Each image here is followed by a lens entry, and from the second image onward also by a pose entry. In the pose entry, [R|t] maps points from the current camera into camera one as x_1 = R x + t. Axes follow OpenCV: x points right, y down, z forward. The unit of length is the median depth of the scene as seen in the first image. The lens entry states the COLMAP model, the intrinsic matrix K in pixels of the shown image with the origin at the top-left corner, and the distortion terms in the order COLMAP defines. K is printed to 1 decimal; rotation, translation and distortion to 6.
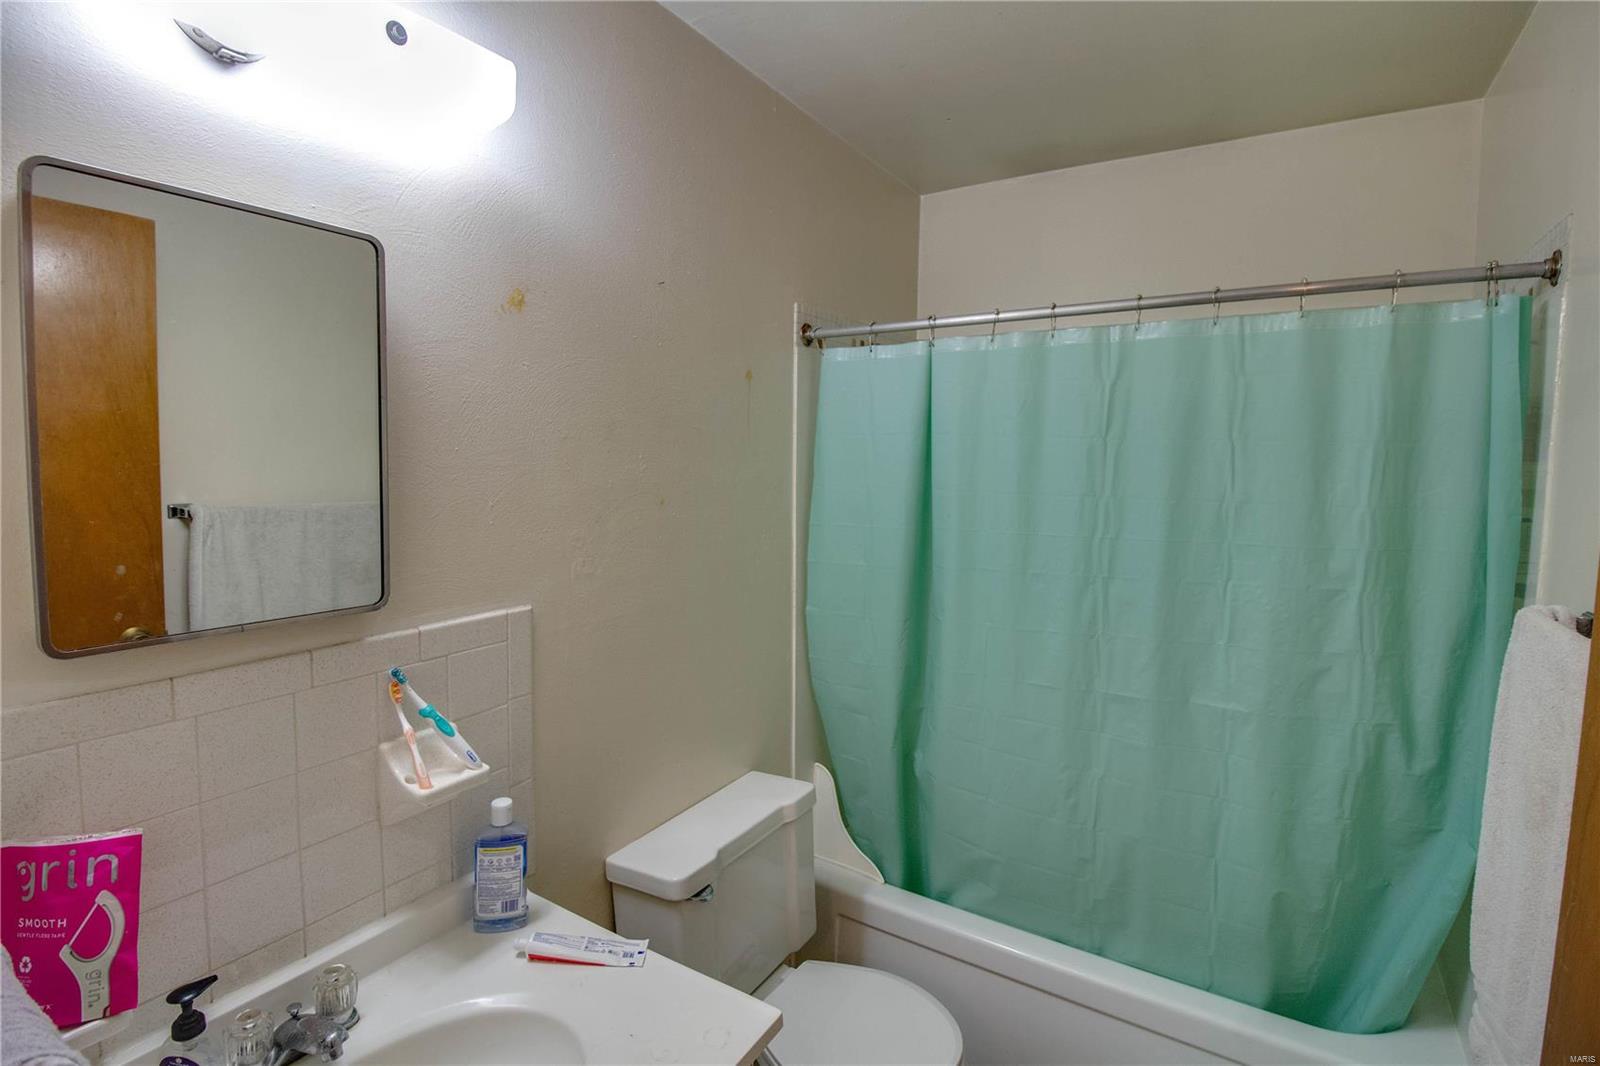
lens RADIAL K [[761.5, 0, 800.3], [0, 761.5, 534.6], [0, 0, 1]] dist [-0.009096, -0.002638]
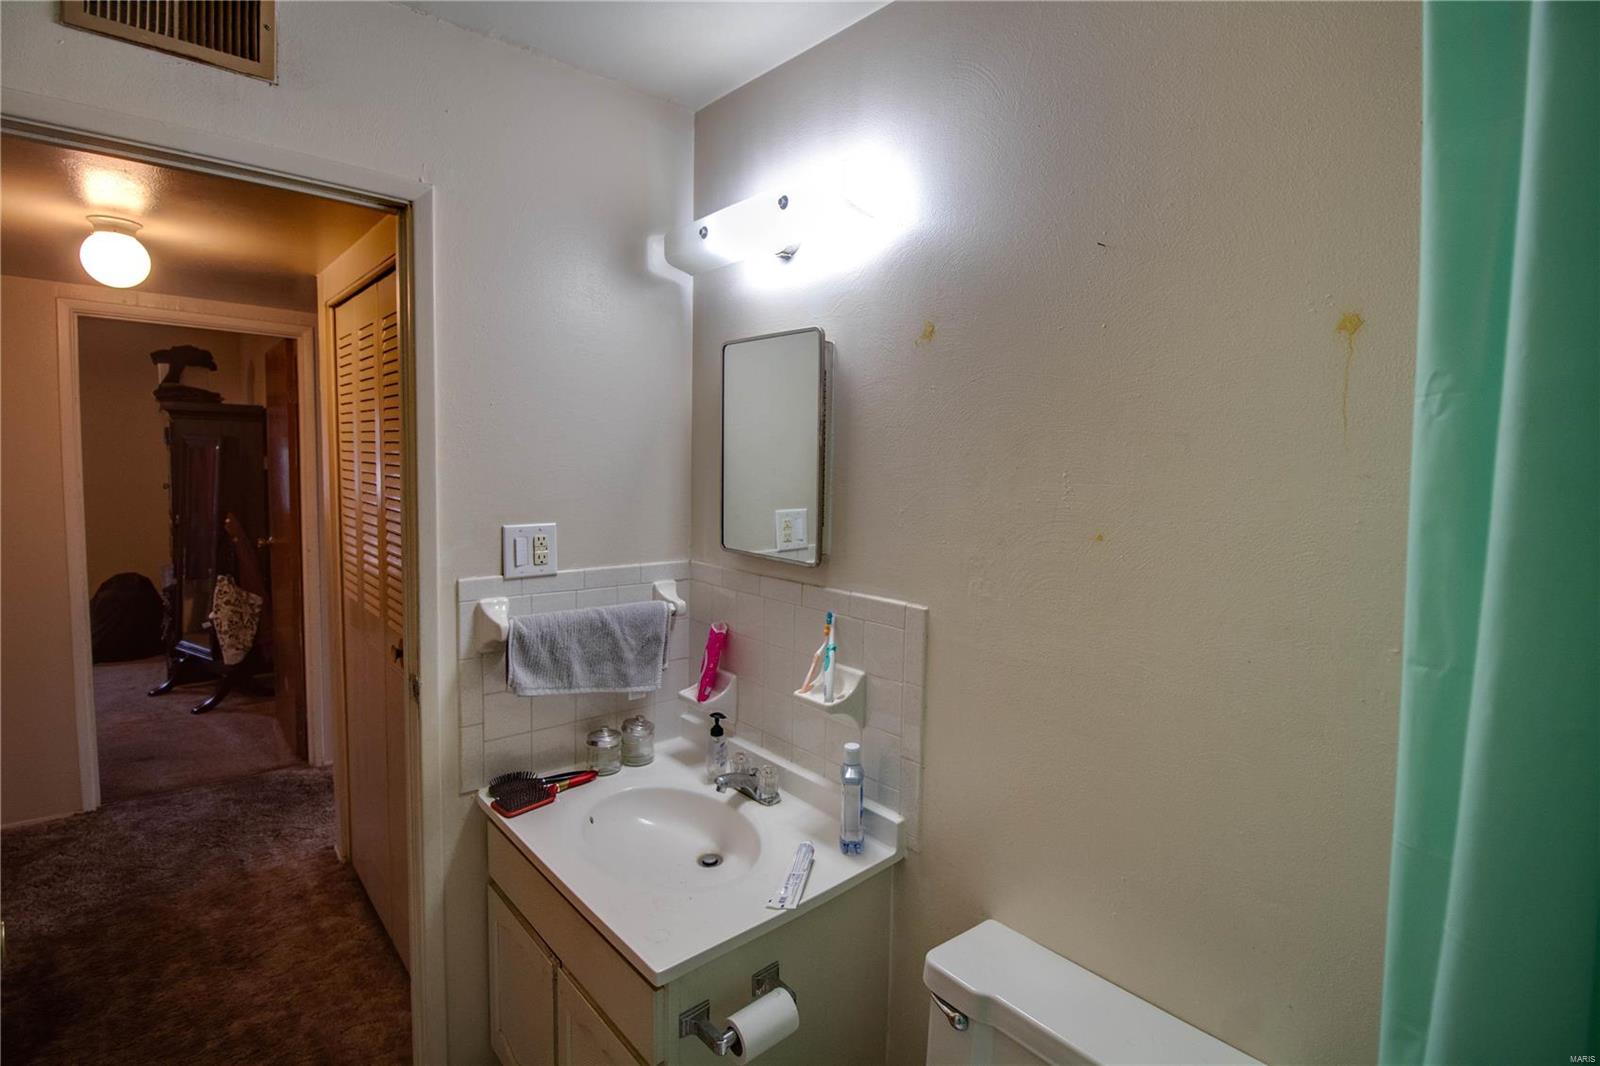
lens RADIAL K [[761.5, 0, 801.0], [0, 761.5, 523.1], [0, 0, 1]] dist [-0.009096, -0.002638]
pose [[-0.288414, 0.063073, -0.955426, 0.779081], [-0.124572, 0.986876, 0.102754, -0.122779], [0.949368, 0.148655, -0.276772, 1.181493]]
